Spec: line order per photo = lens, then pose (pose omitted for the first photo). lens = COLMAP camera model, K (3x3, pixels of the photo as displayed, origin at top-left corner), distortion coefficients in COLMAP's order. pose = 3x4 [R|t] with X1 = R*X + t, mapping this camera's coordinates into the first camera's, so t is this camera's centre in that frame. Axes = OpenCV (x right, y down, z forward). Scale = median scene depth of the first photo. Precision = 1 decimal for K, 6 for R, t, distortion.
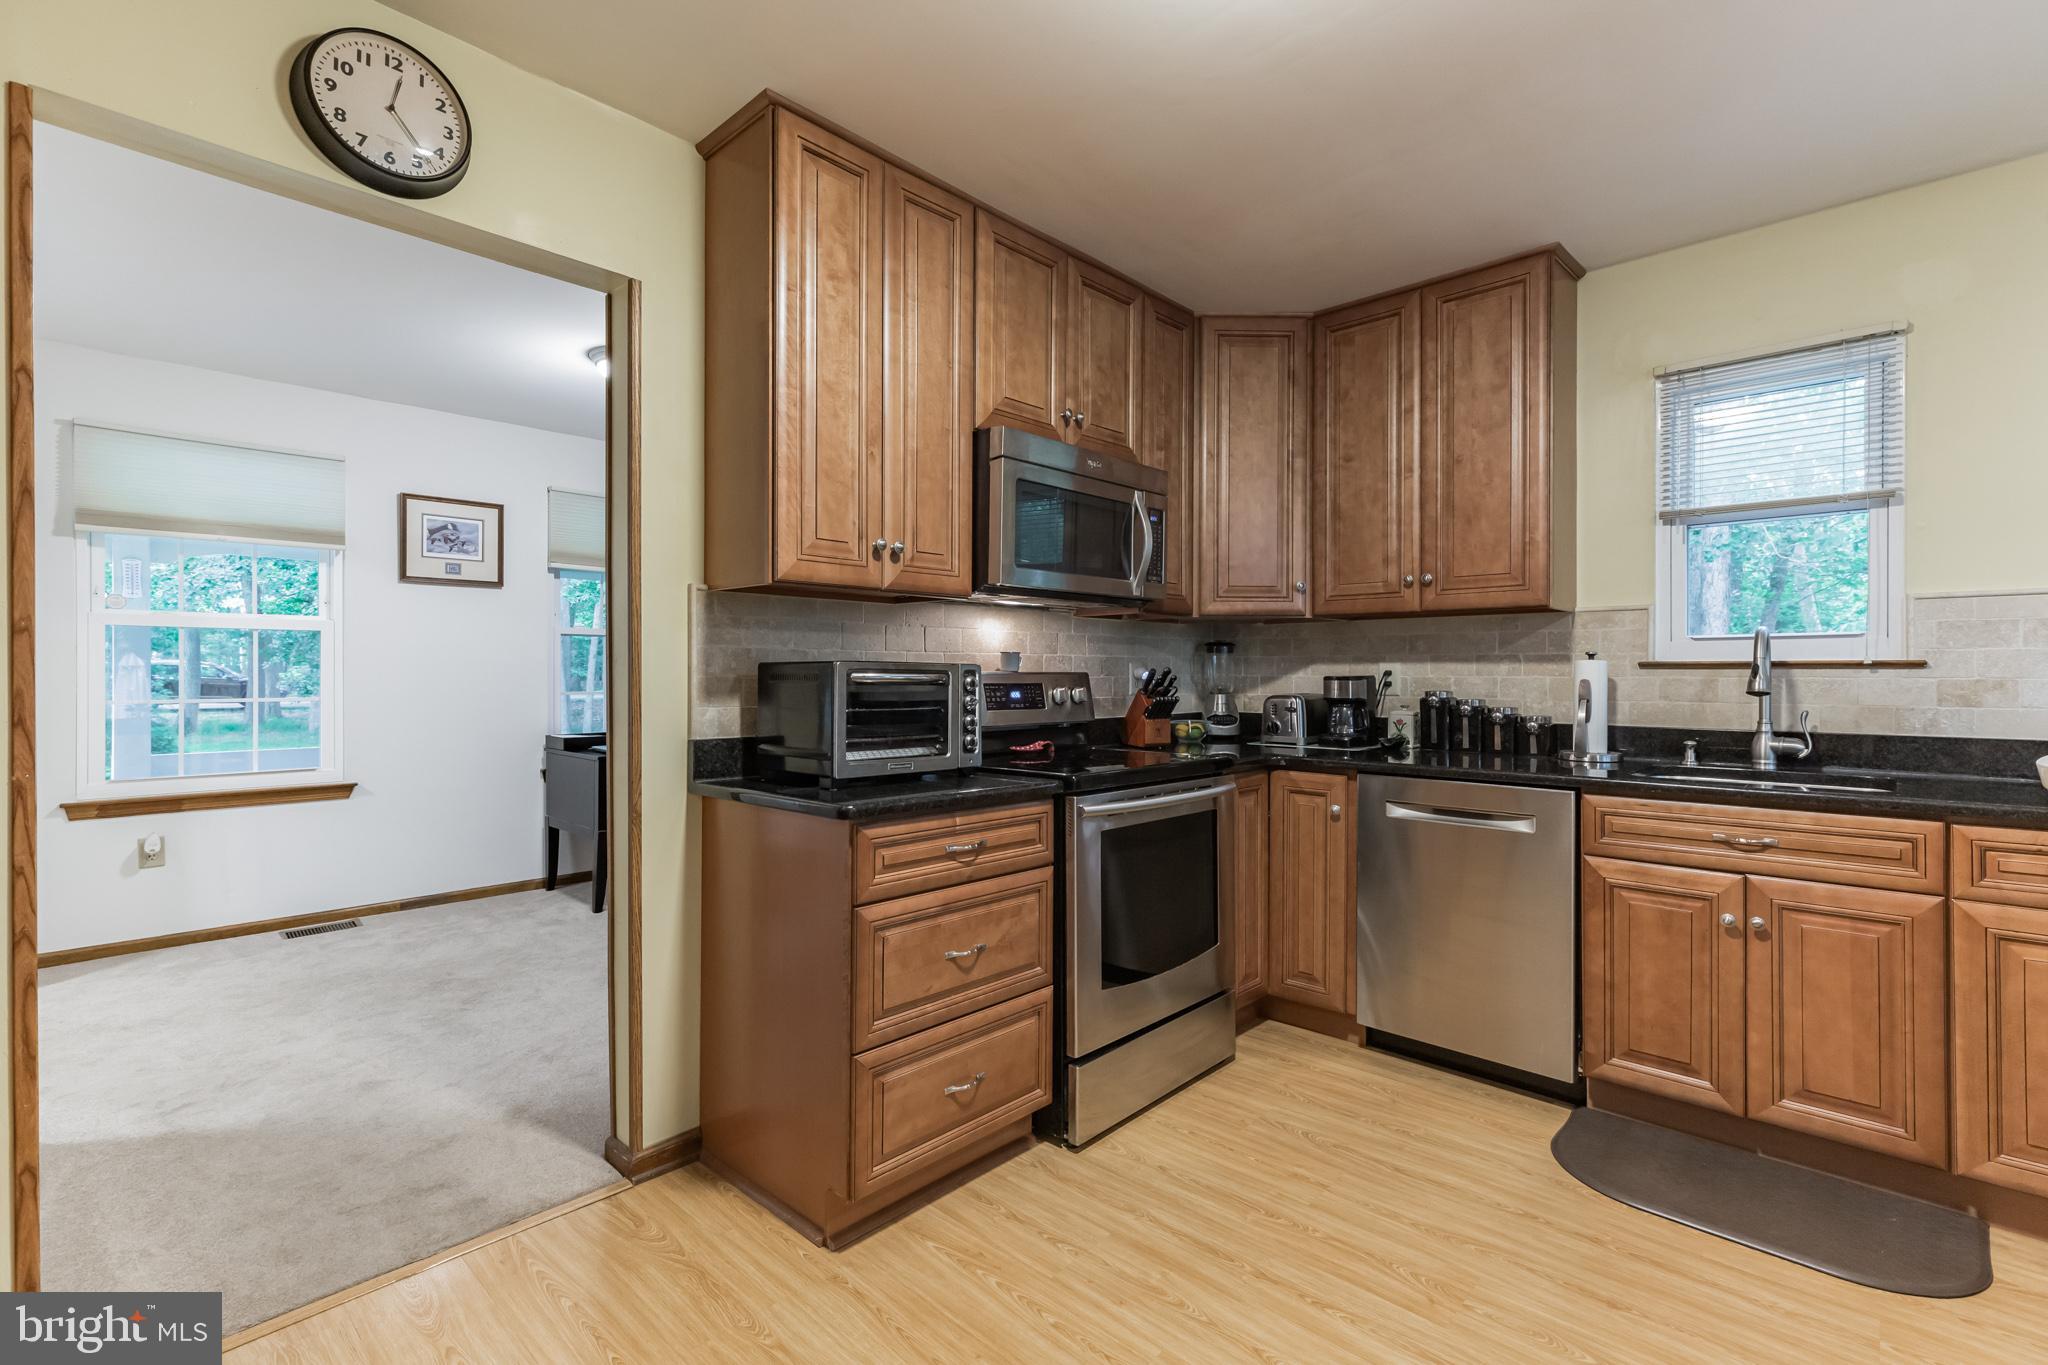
lens RADIAL K [[923.3, 0, 1029.8], [0, 923.3, 679.2], [0, 0, 1]] dist [0.002709, 0.000159]
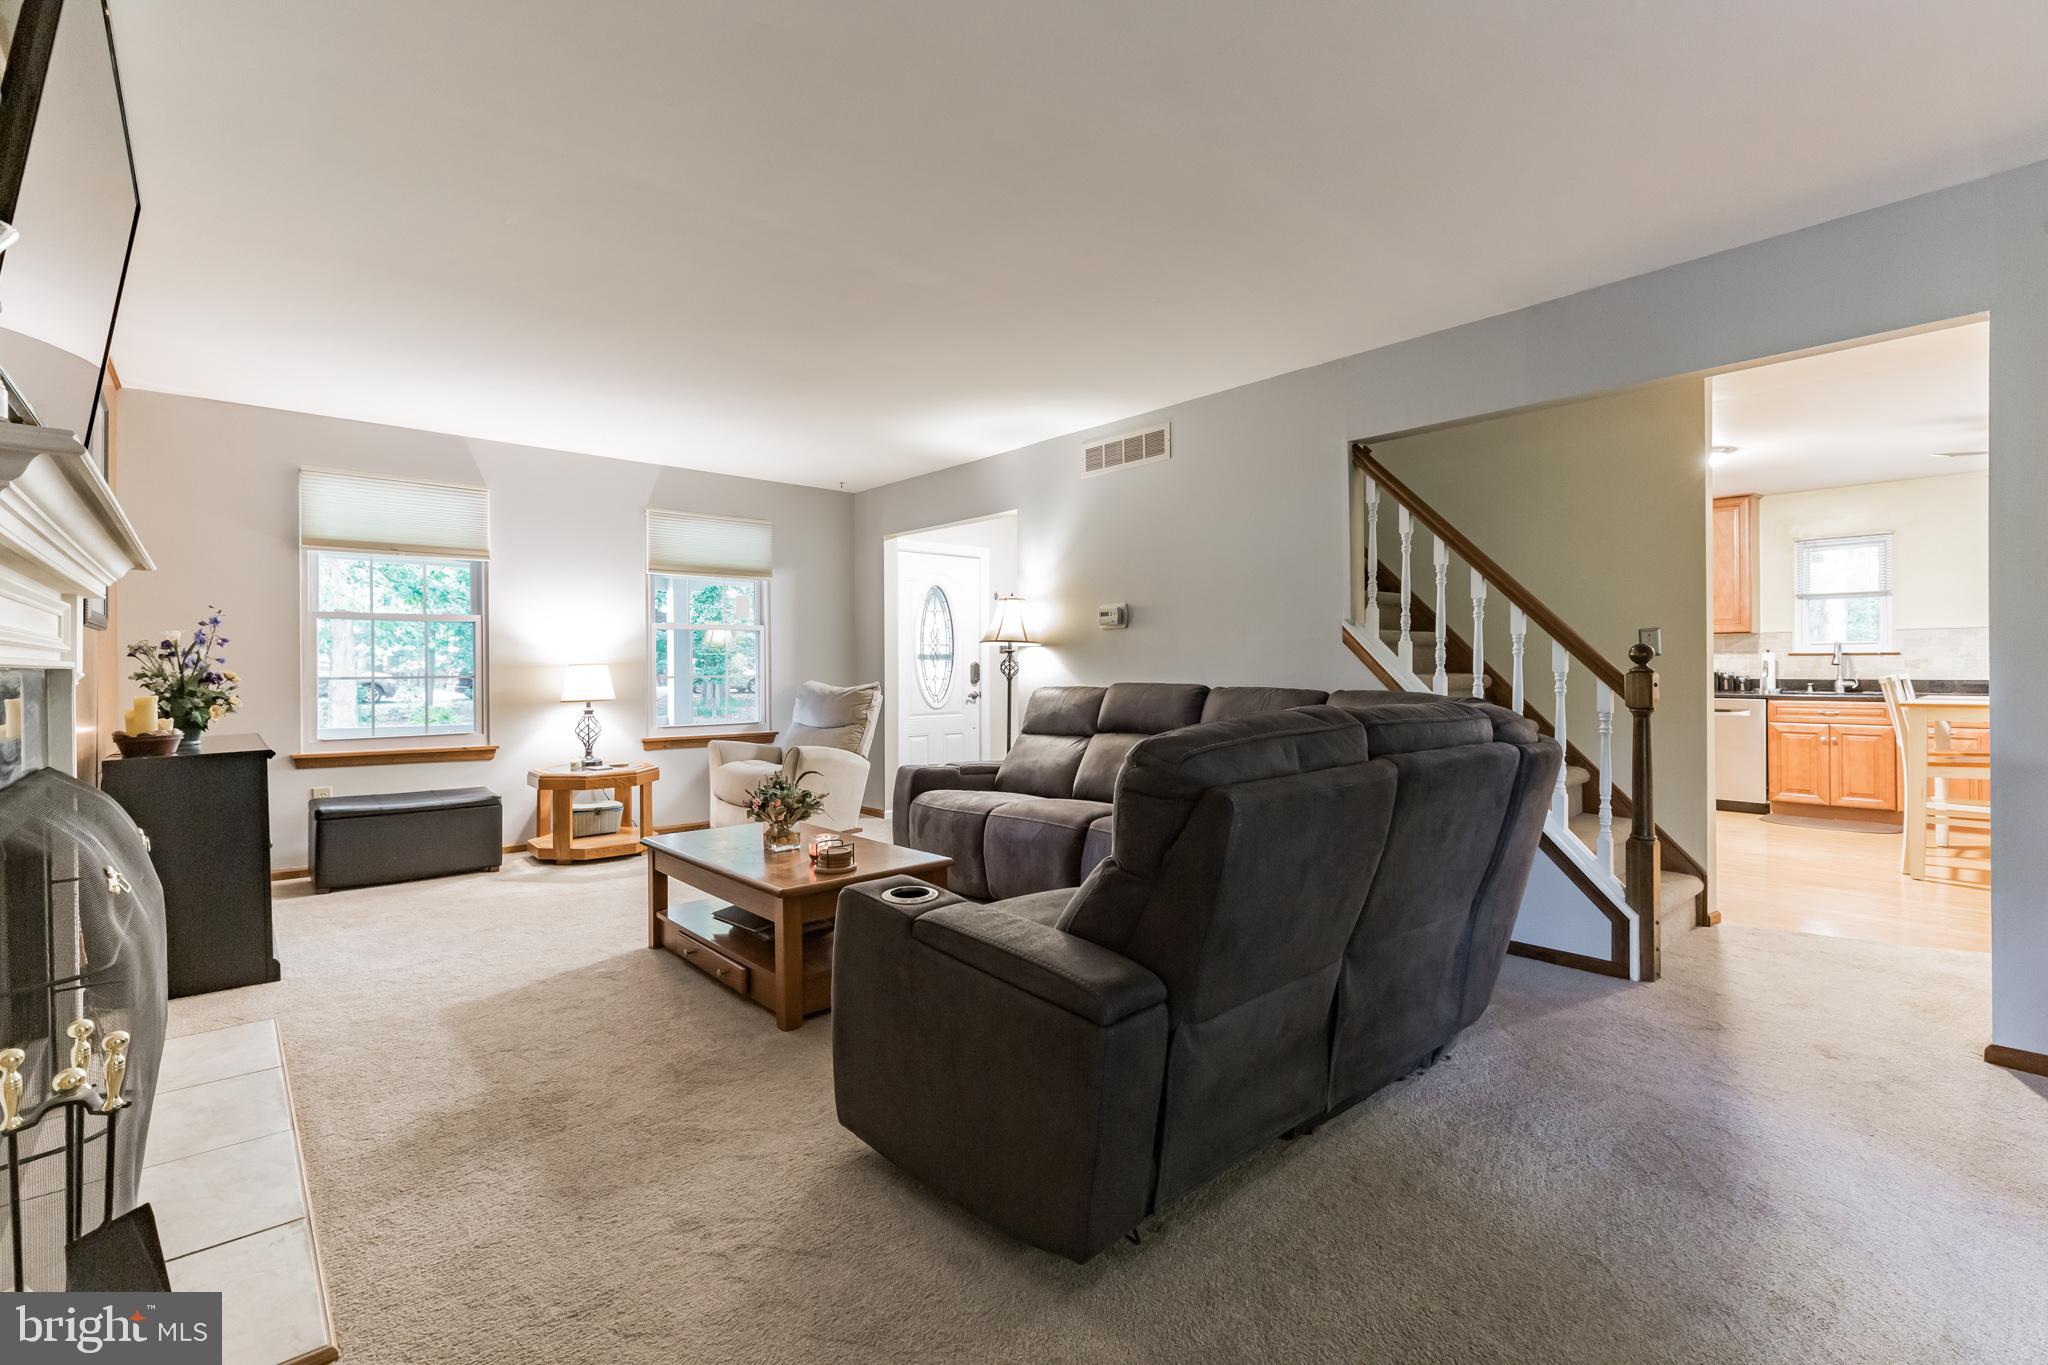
lens RADIAL K [[923.3, 0, 1019.7], [0, 923.3, 668.4], [0, 0, 1]] dist [0.002709, 0.000159]
pose [[0.995599, -0.003419, -0.093656, -1.184691], [0.002650, 0.999962, -0.008336, 0.037771], [0.093681, 0.008051, 0.995570, -1.699112]]
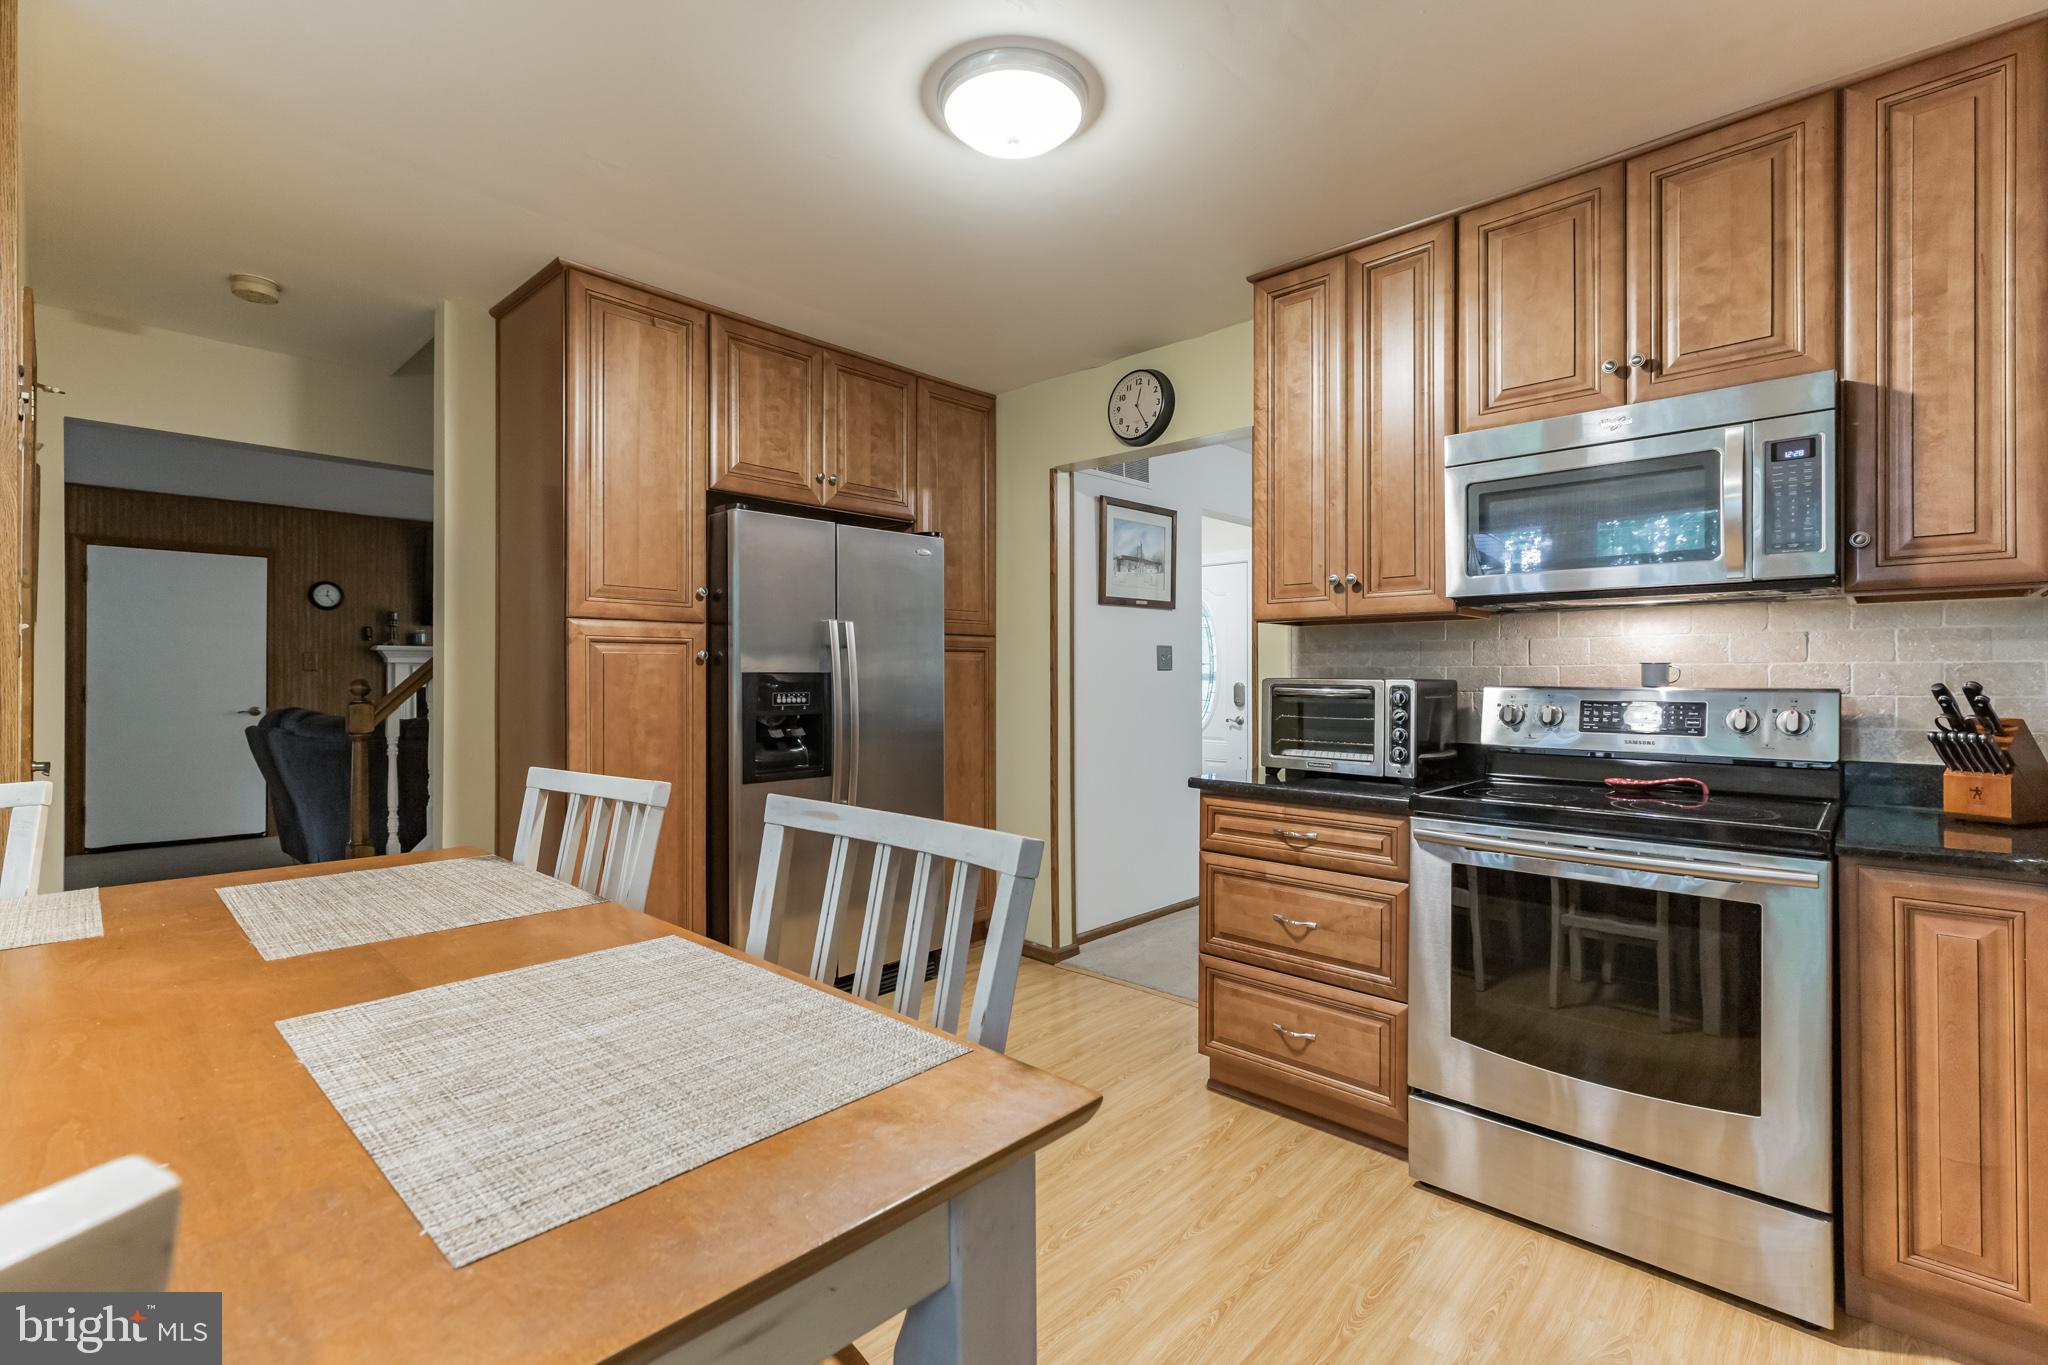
lens RADIAL K [[923.3, 0, 1024.0], [0, 923.3, 676.2], [0, 0, 1]] dist [0.002709, 0.000159]
pose [[-0.007589, -0.000597, -0.999971, 1.556981], [-0.005682, 0.999984, -0.000554, -0.028021], [0.999955, 0.005677, -0.007592, 0.907004]]
